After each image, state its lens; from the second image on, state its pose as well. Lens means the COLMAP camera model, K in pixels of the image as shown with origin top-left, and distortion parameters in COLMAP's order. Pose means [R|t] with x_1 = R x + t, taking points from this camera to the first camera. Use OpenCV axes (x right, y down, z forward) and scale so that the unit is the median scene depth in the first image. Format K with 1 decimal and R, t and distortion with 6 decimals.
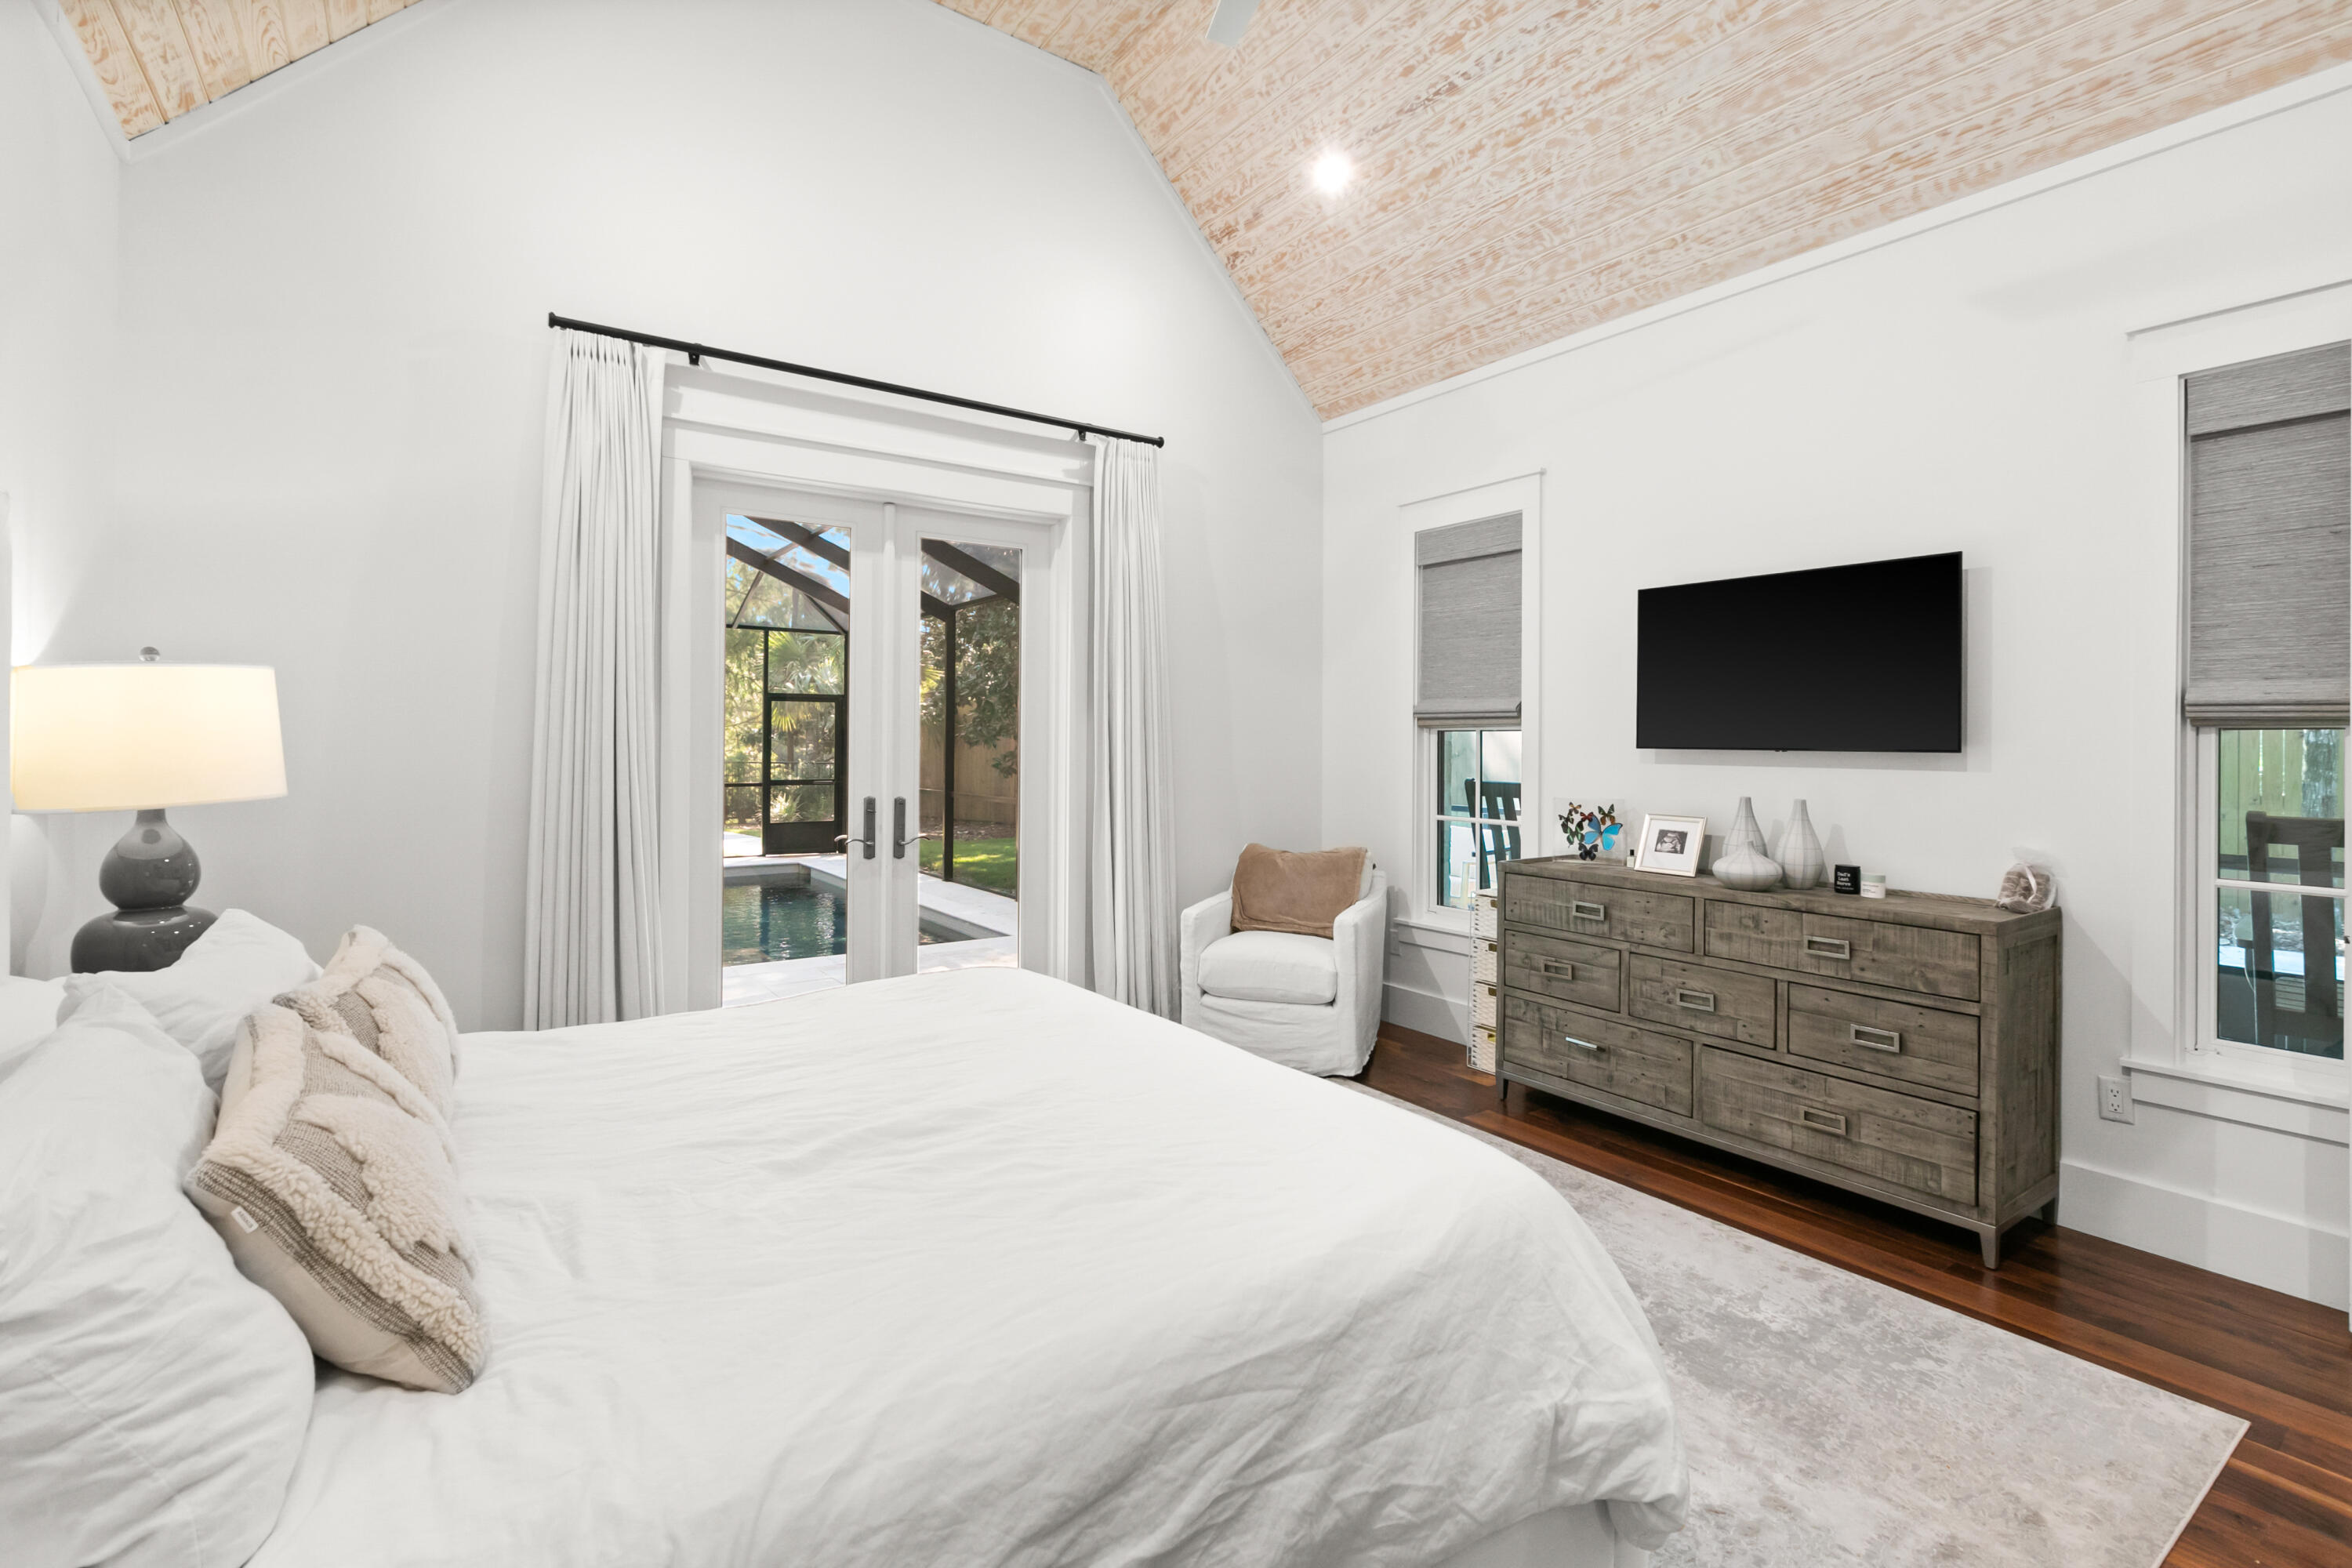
lens RADIAL K [[1075.8, 0, 1204.8], [0, 1075.8, 739.9], [0, 0, 1]] dist [0.000631, 0.000817]
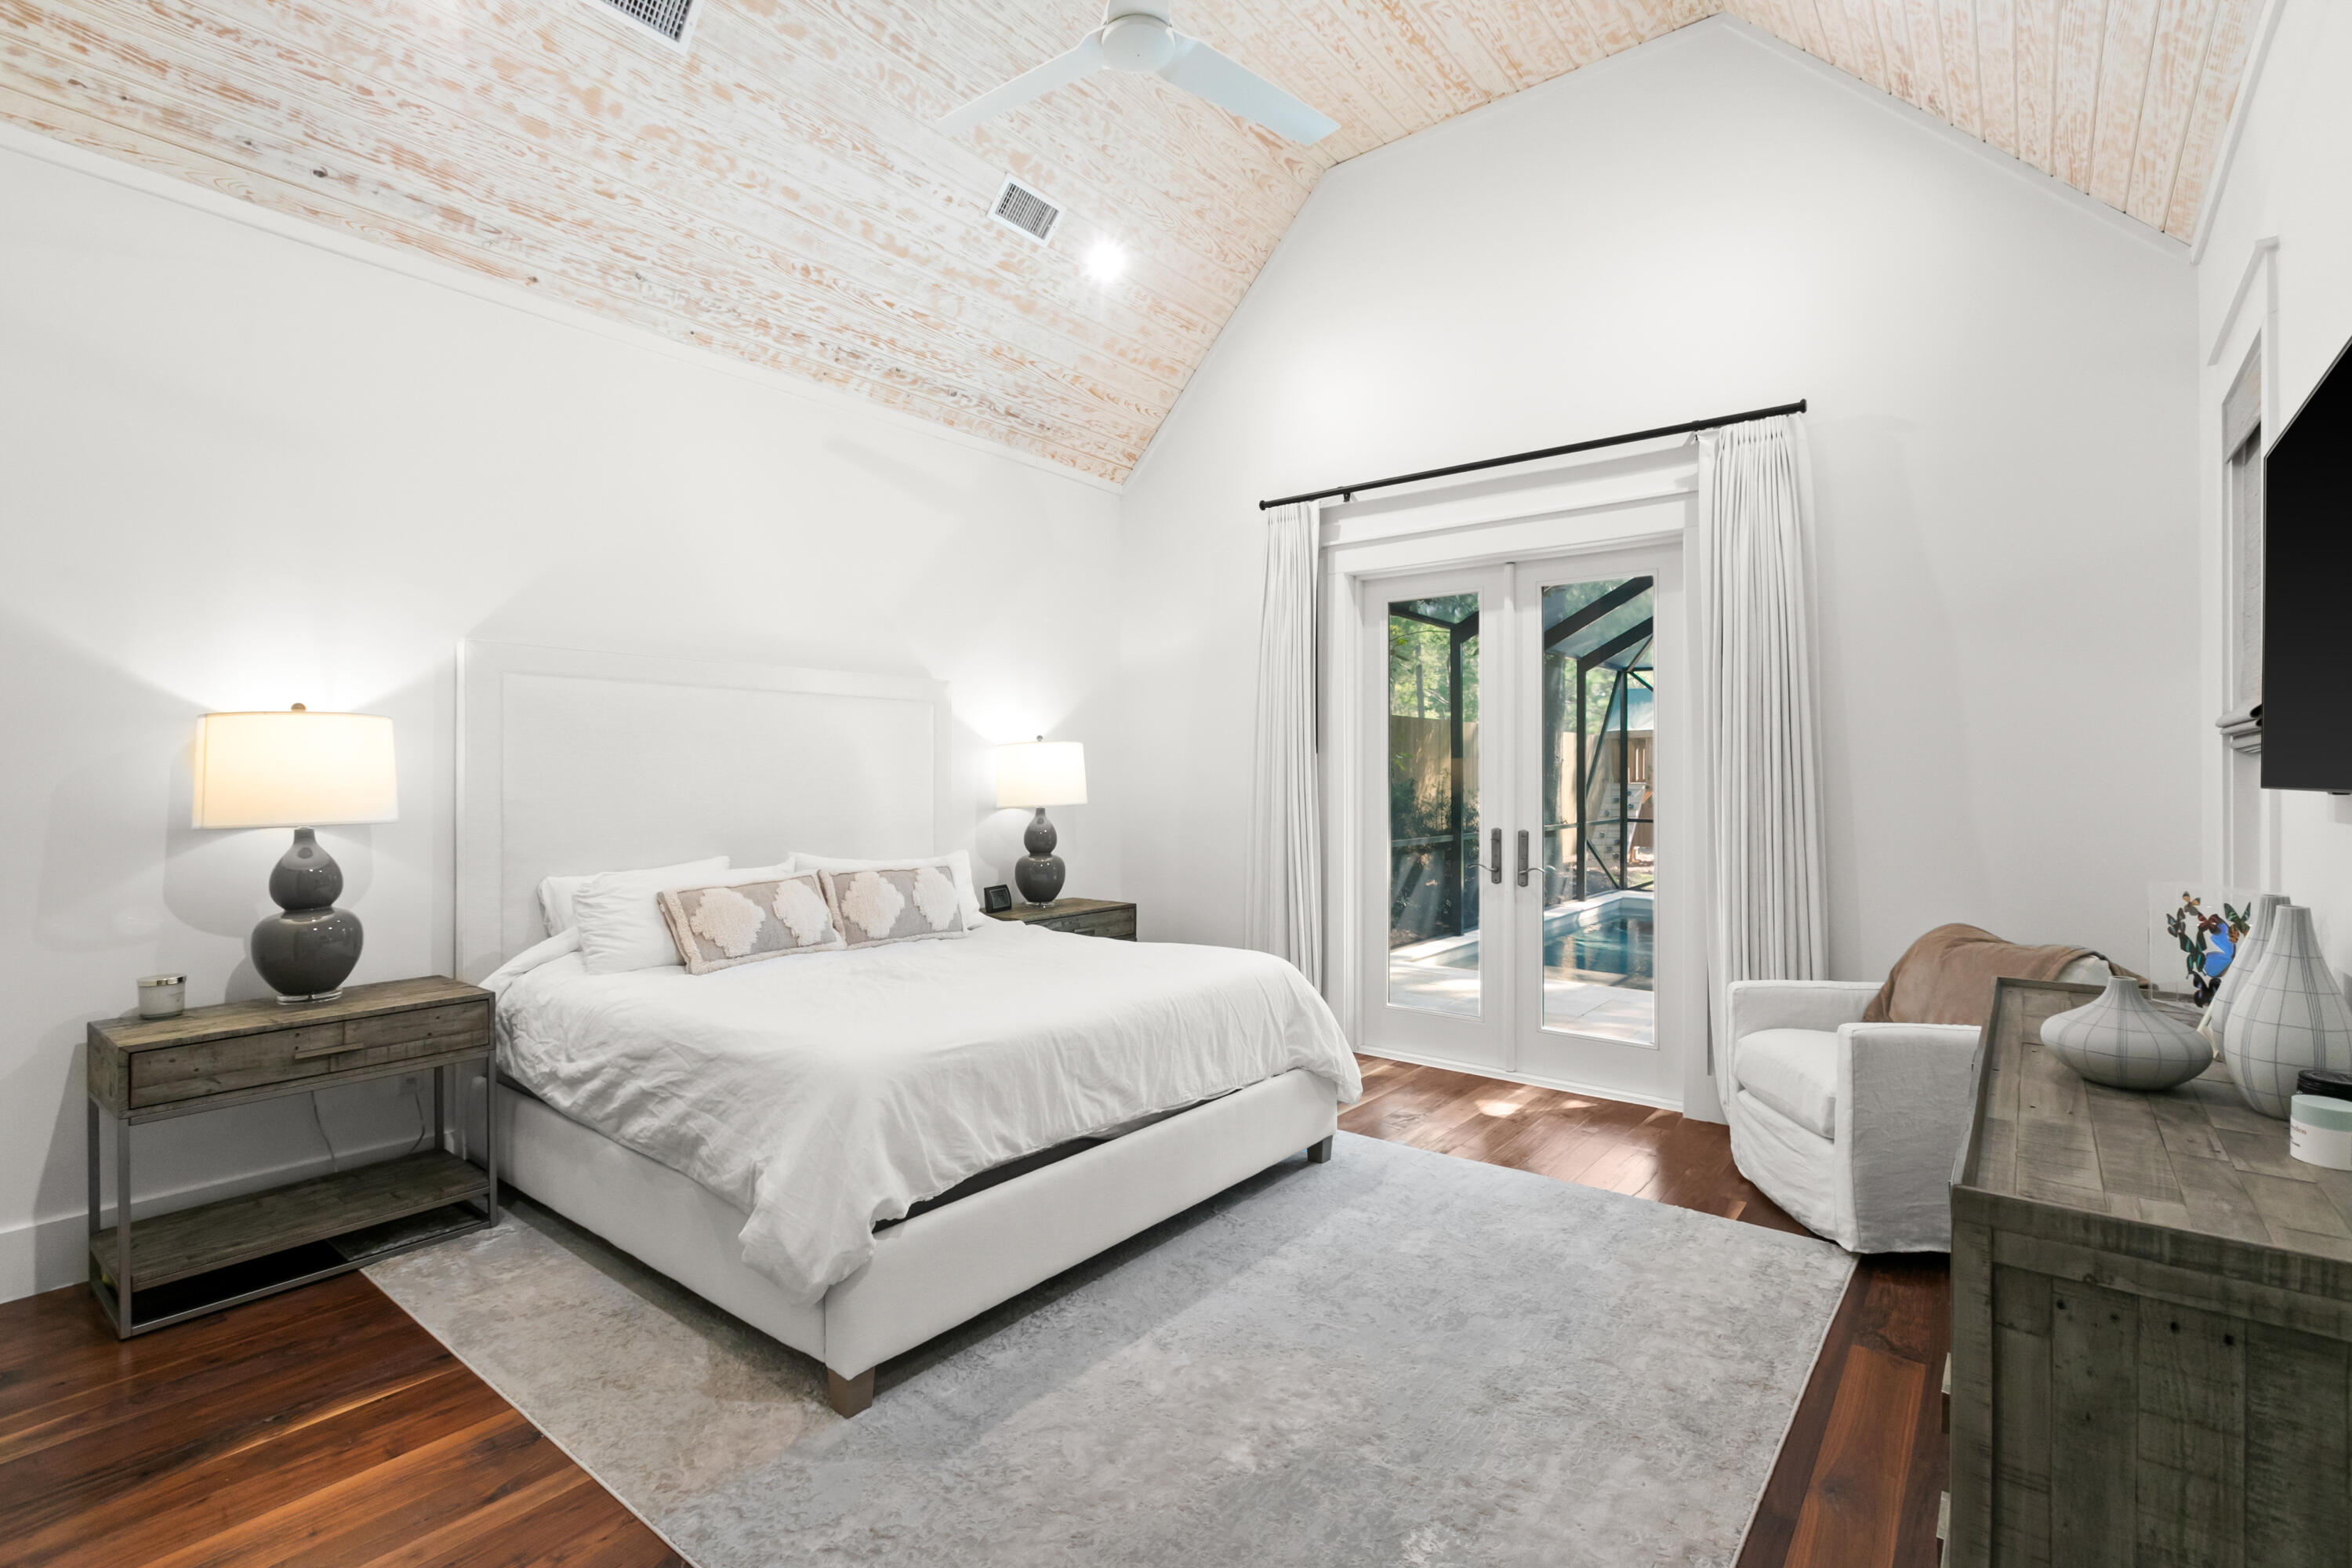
lens RADIAL K [[1075.8, 0, 1177.5], [0, 1075.8, 777.1], [0, 0, 1]] dist [0.000631, 0.000817]
pose [[0.270814, -0.003567, -0.962625, 0.769987], [-0.000287, 0.999993, -0.003787, 0.005120], [0.962632, 0.001302, 0.270811, 0.423436]]
